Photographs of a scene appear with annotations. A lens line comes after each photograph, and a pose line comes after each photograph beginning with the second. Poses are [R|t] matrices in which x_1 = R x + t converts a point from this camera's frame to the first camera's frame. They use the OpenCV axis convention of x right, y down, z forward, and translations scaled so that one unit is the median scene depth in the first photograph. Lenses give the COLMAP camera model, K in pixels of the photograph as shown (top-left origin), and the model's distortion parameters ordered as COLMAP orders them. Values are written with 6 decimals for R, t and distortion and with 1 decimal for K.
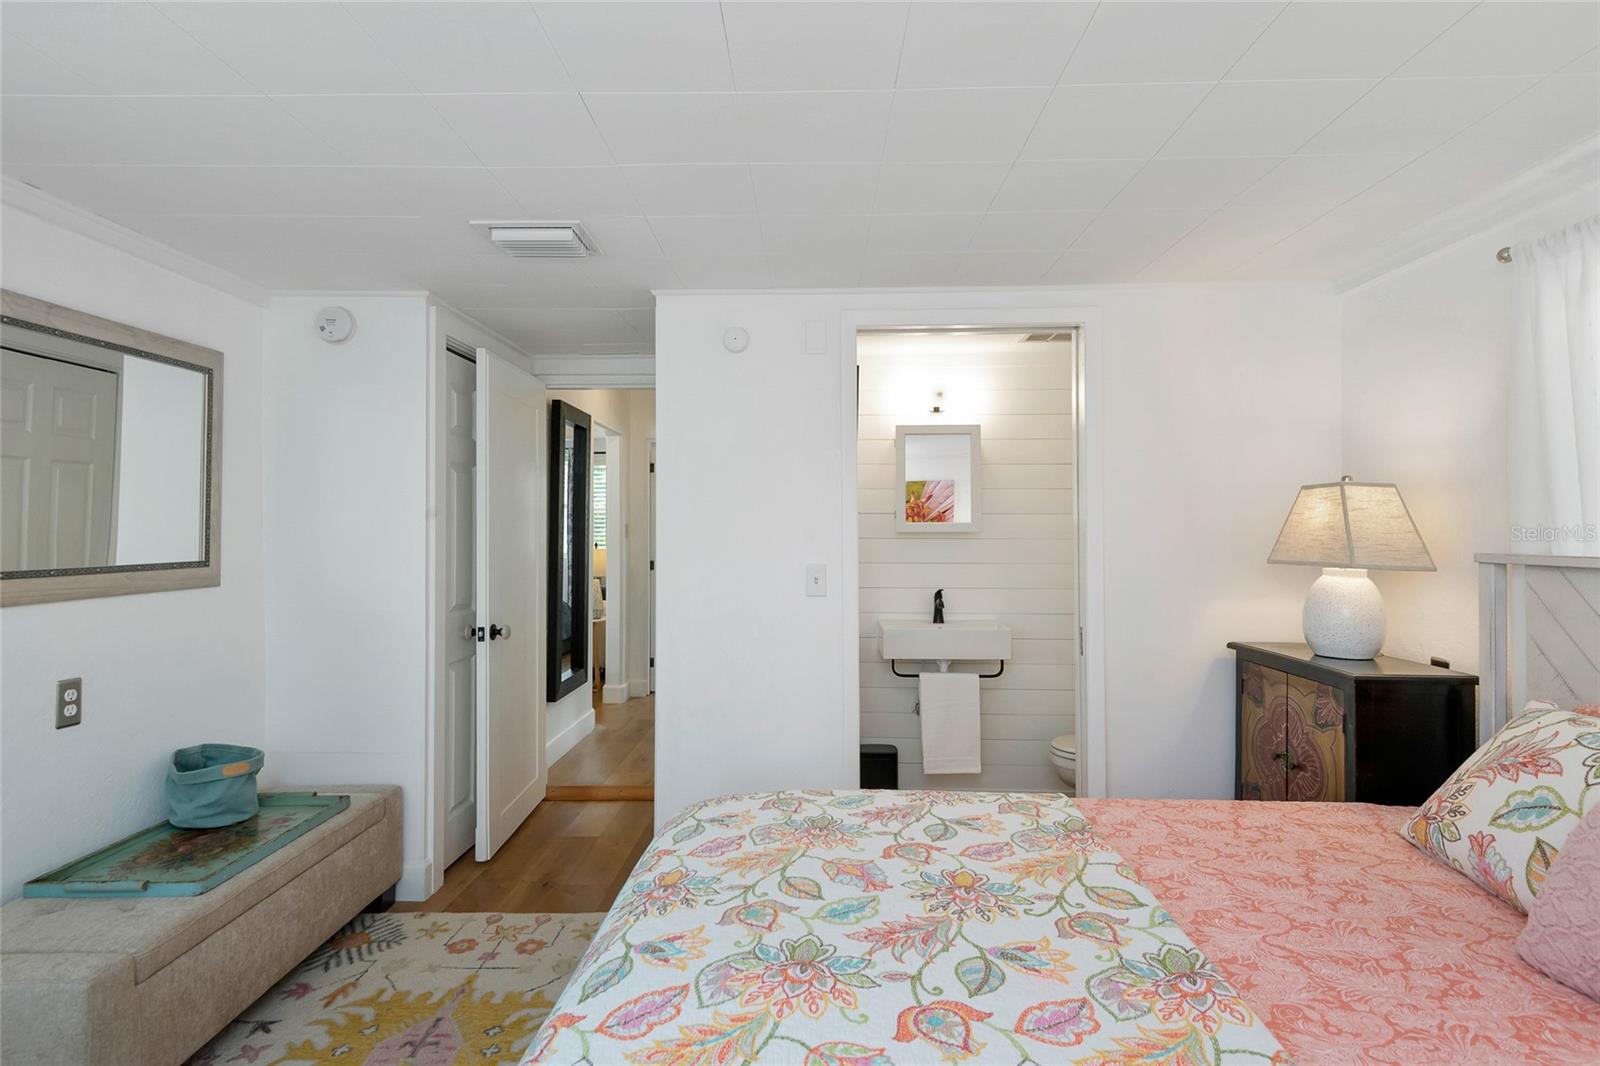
lens RADIAL K [[797.0, 0, 809.8], [0, 797.0, 527.2], [0, 0, 1]] dist [0.023180, -0.013634]
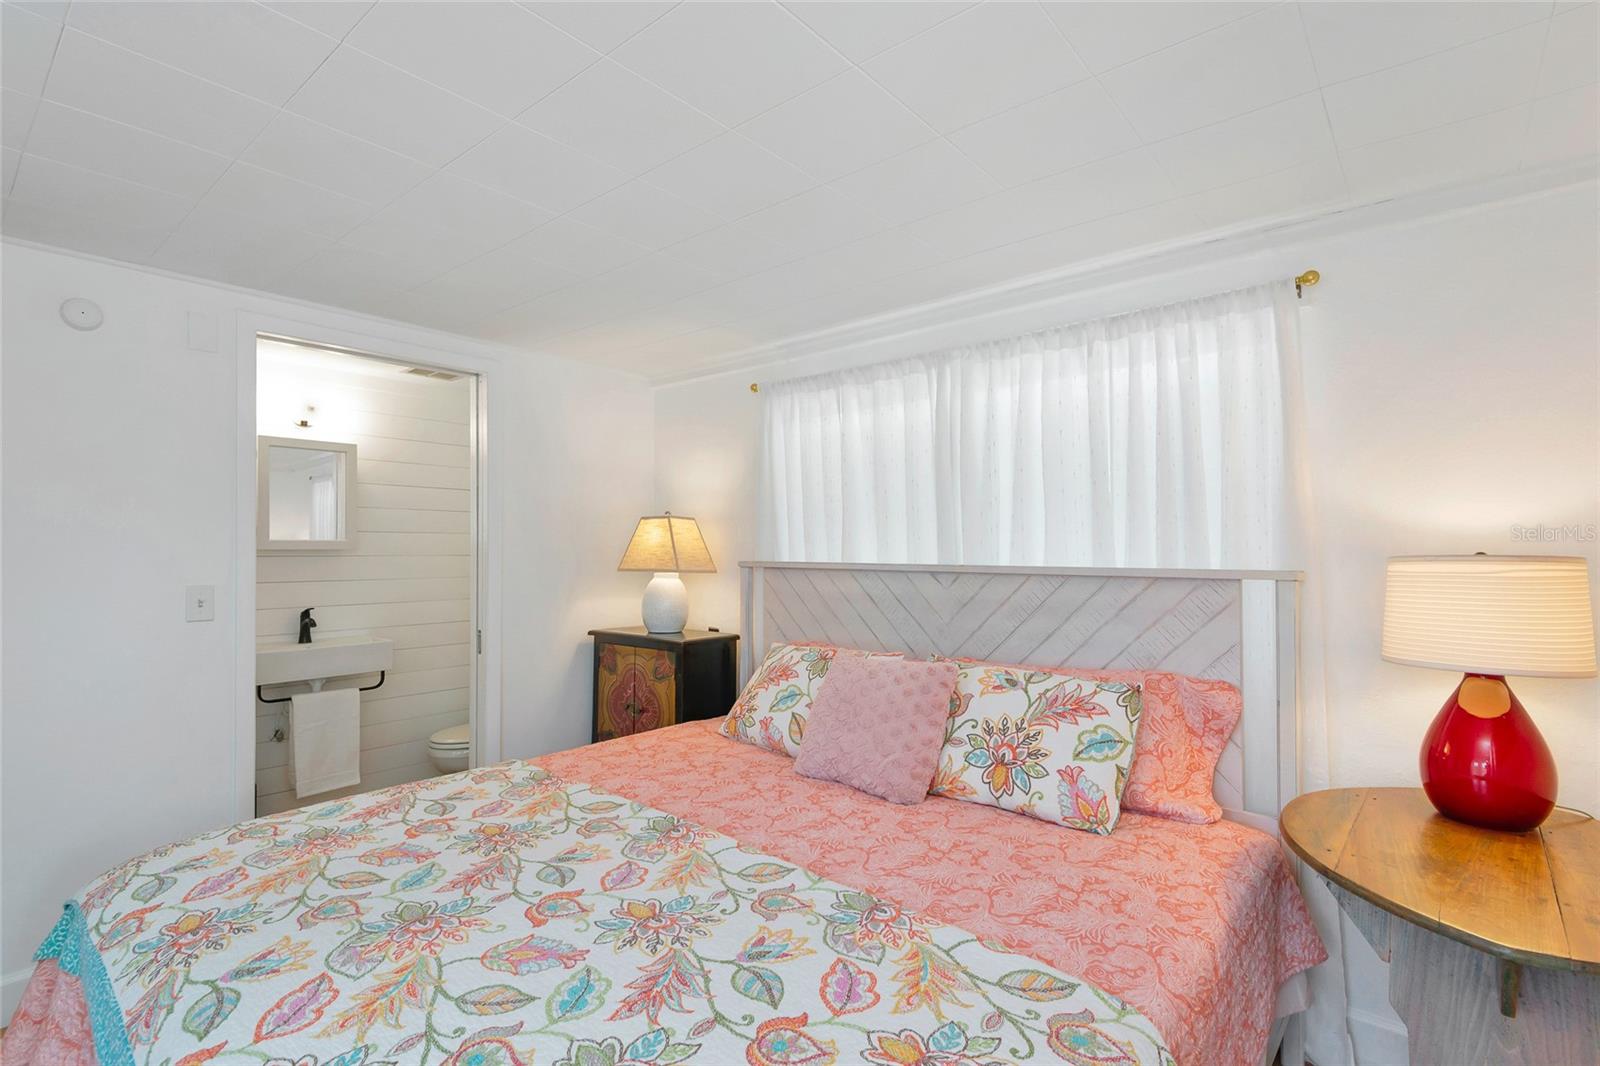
lens RADIAL K [[738.3, 0, 783.9], [0, 738.3, 536.0], [0, 0, 1]] dist [0.022619, -0.009545]
pose [[0.642010, 0.011768, 0.766606, -0.298700], [-0.002723, 0.999911, -0.013070, 0.000269], [-0.766691, 0.006304, 0.641985, -0.061588]]
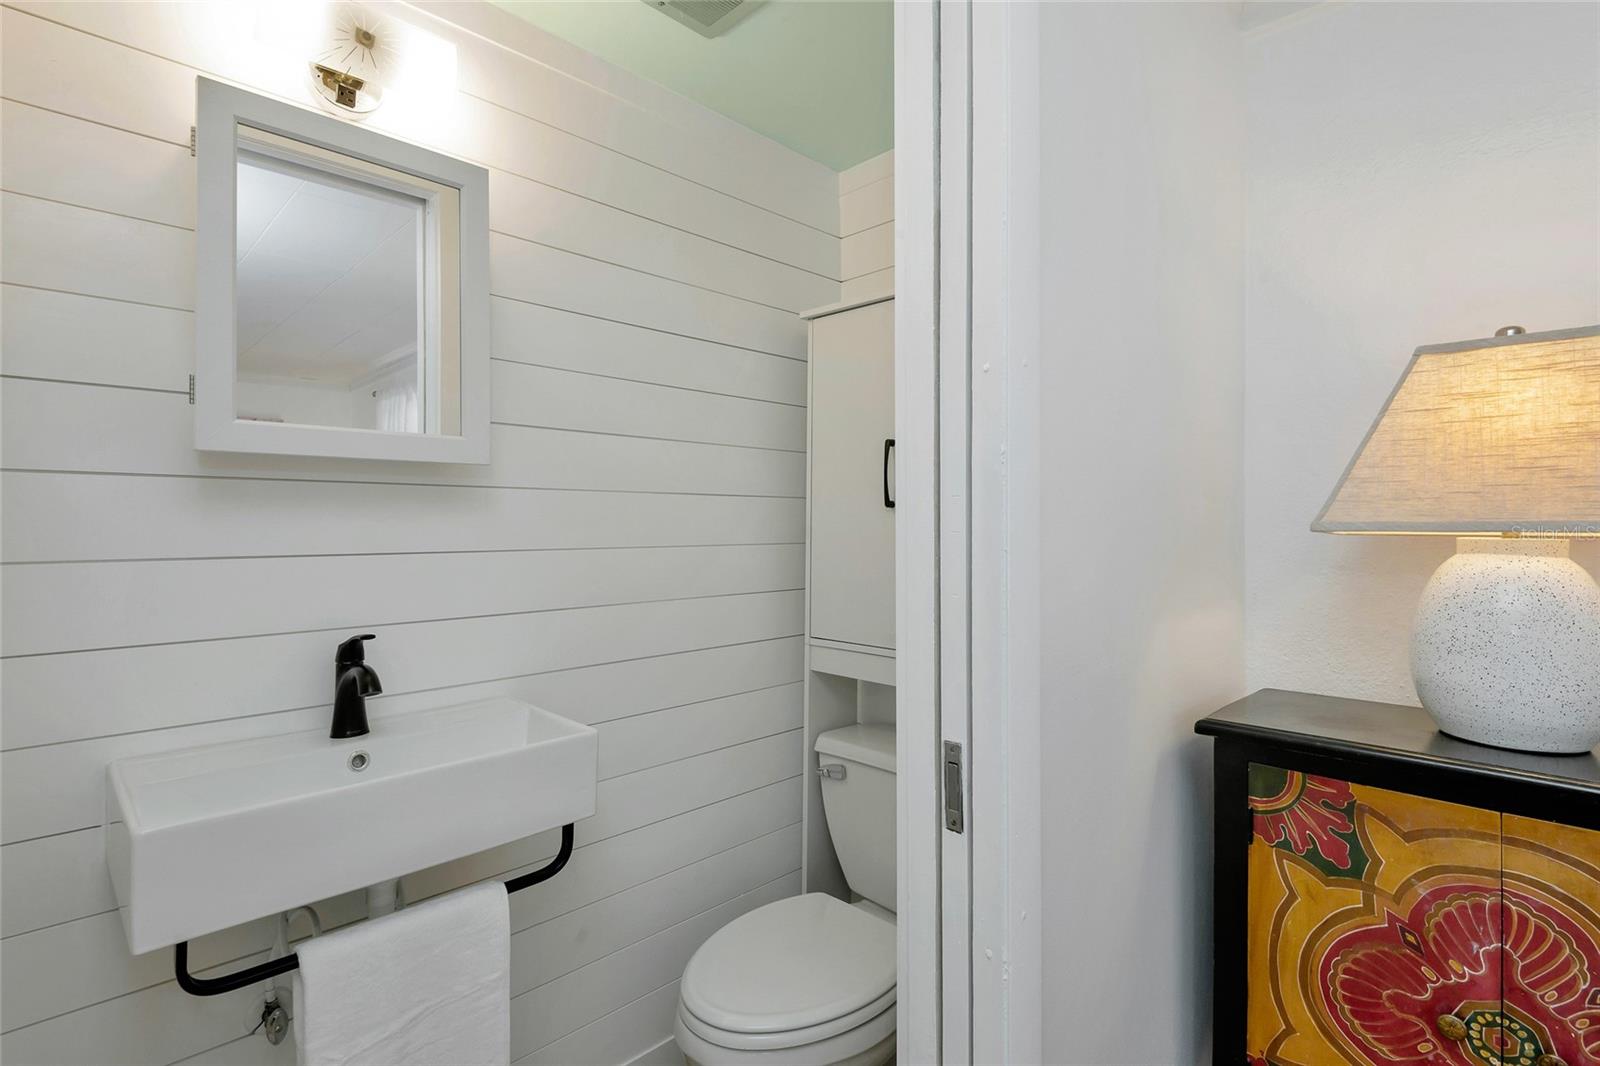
lens RADIAL K [[761.8, 0, 788.0], [0, 761.8, 517.2], [0, 0, 1]] dist [0.010475, -0.007519]
pose [[0.698549, 0.005630, 0.715540, 0.111681], [-0.006281, 0.999979, -0.001735, 0.052302], [-0.715534, -0.003282, 0.698570, 1.195089]]
